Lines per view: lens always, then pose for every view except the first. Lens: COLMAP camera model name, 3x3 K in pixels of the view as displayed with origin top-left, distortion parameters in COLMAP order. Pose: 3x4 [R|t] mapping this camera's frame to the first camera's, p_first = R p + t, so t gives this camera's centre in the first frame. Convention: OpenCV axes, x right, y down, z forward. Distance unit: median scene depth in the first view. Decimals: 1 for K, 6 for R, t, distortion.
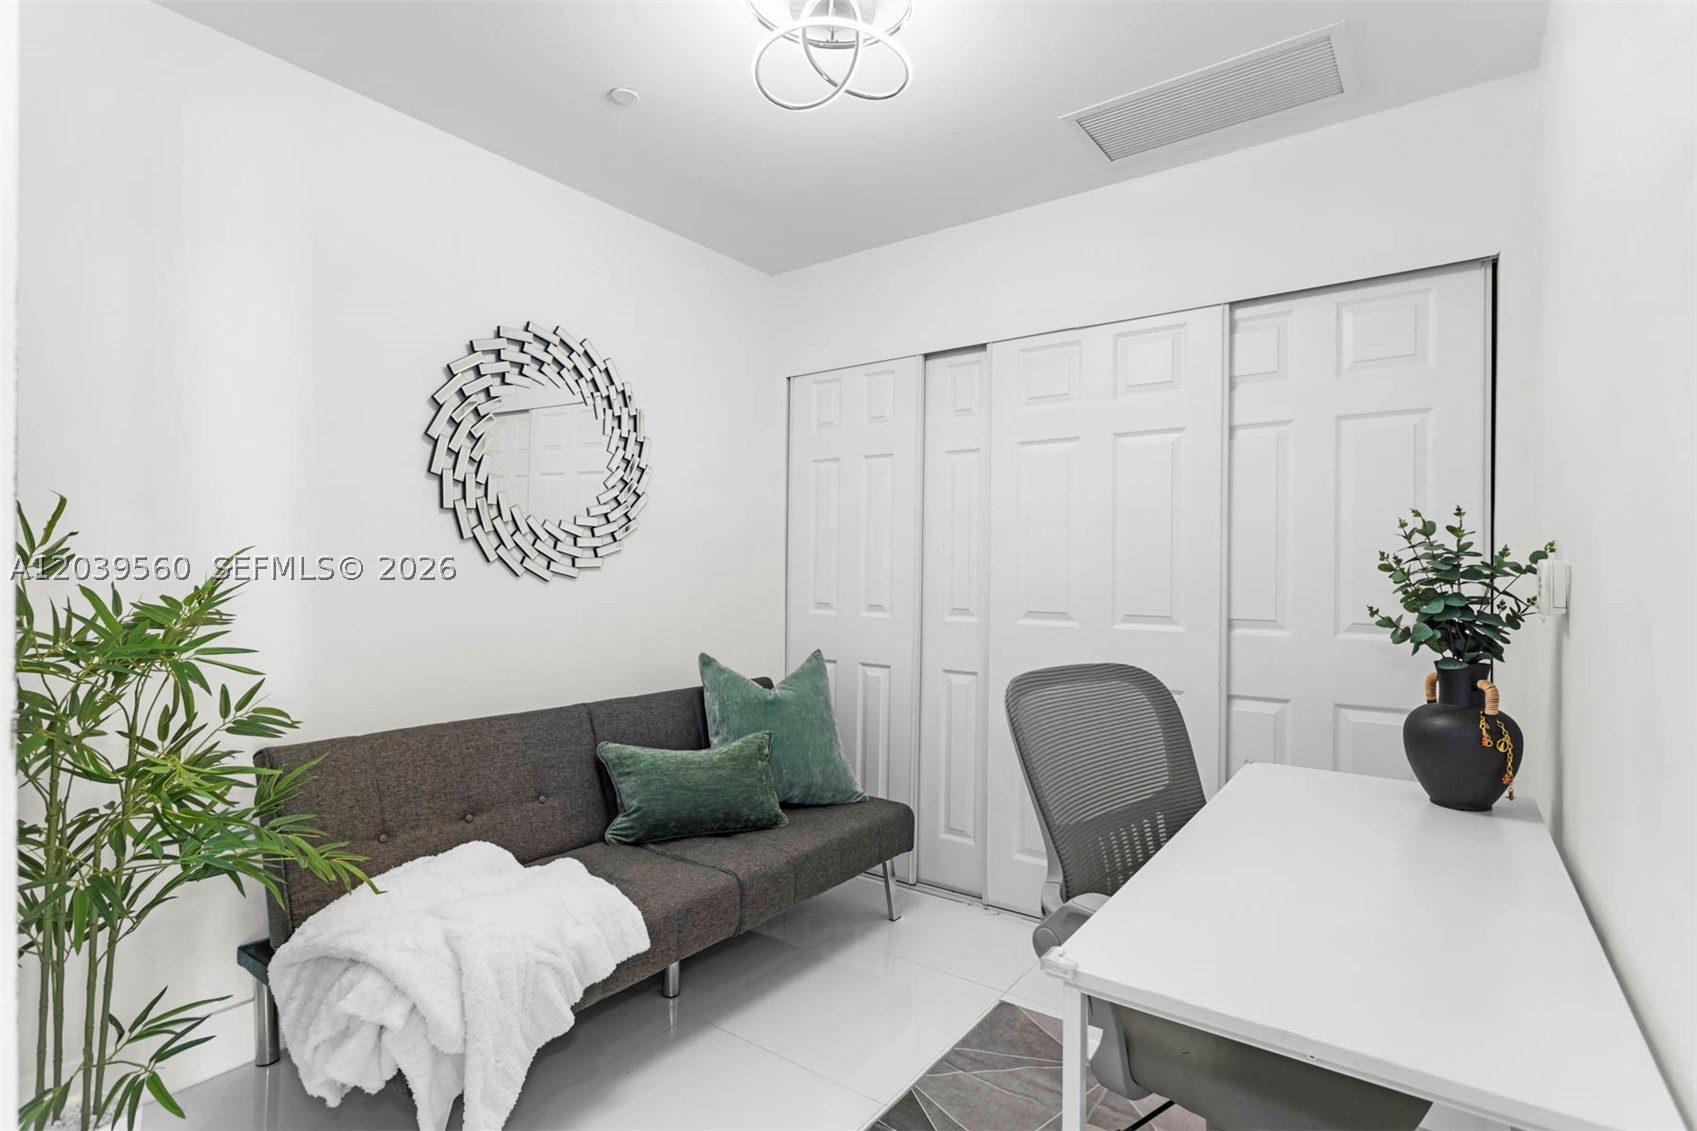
lens RADIAL K [[850.2, 0, 850.9], [0, 850.2, 574.6], [0, 0, 1]] dist [-0.001443, 0.001331]
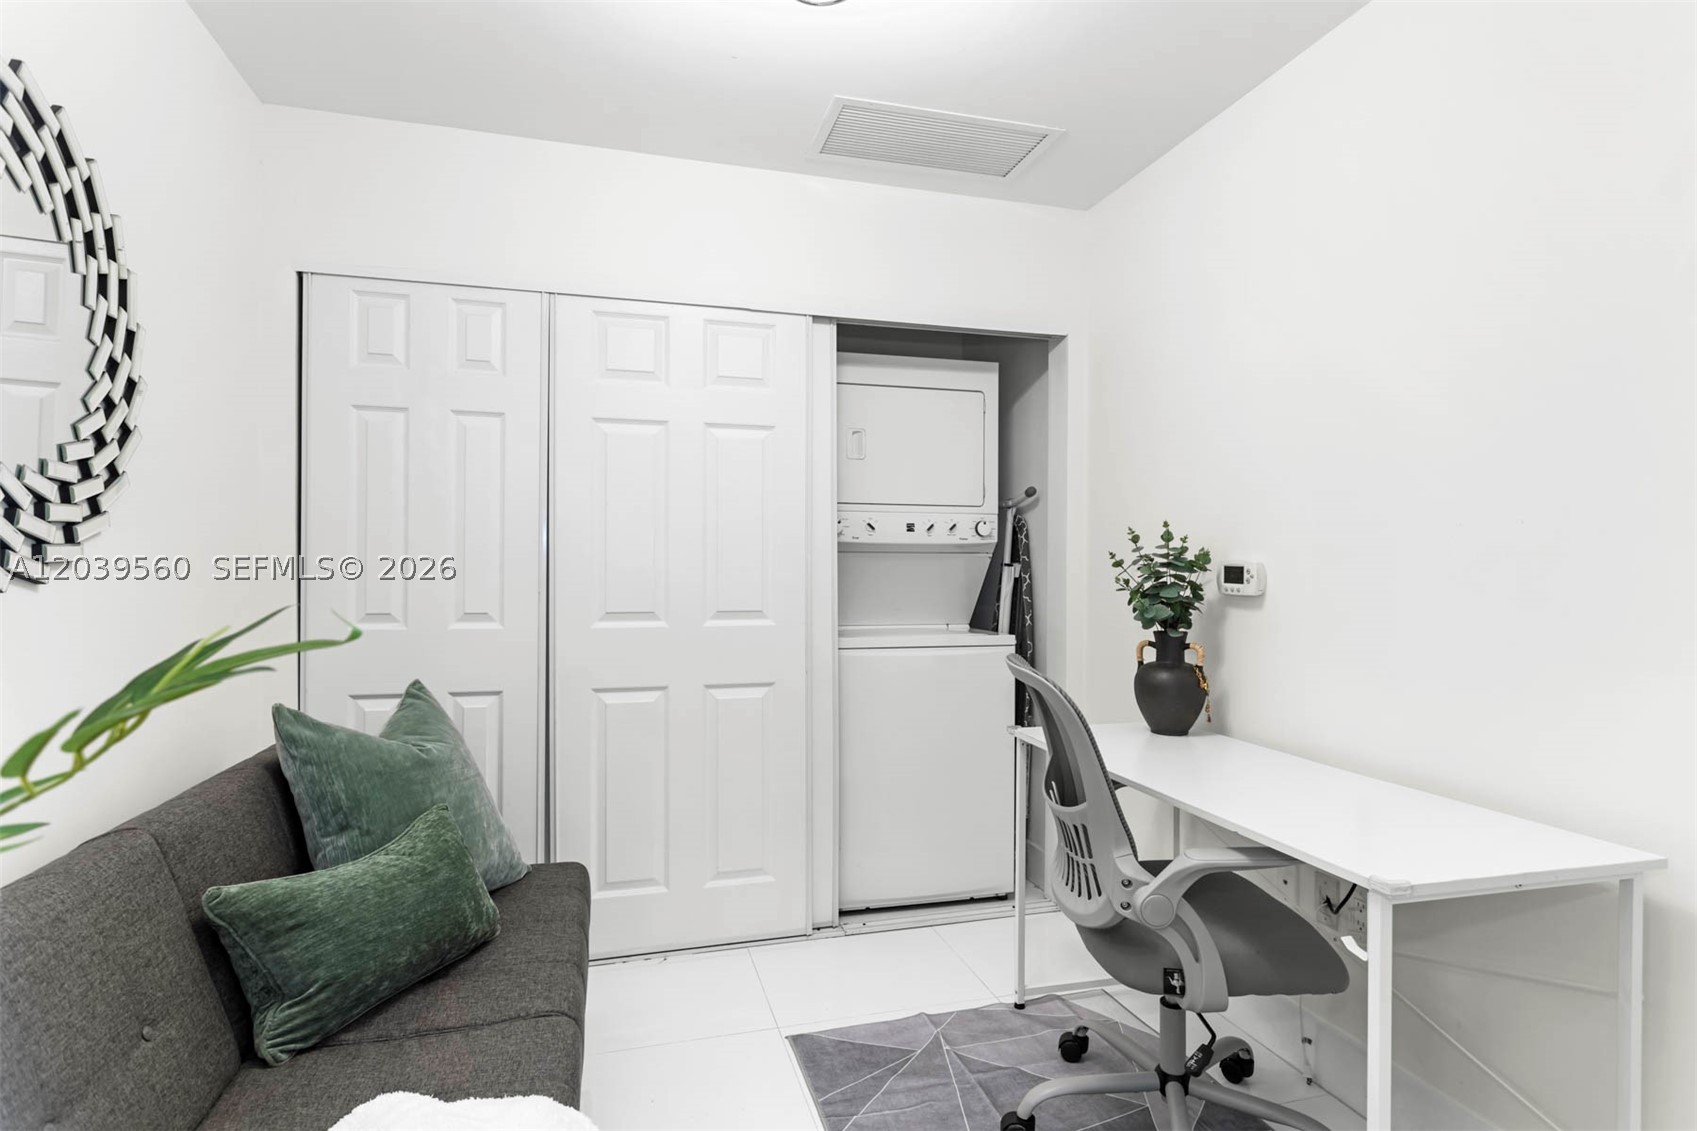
lens RADIAL K [[871.8, 0, 853.9], [0, 871.8, 577.5], [0, 0, 1]] dist [0.001550, 0.001102]
pose [[0.611350, -0.013400, 0.791247, -0.486507], [0.004559, 0.999900, 0.013411, -0.005201], [-0.791347, -0.004591, 0.611350, 0.347712]]
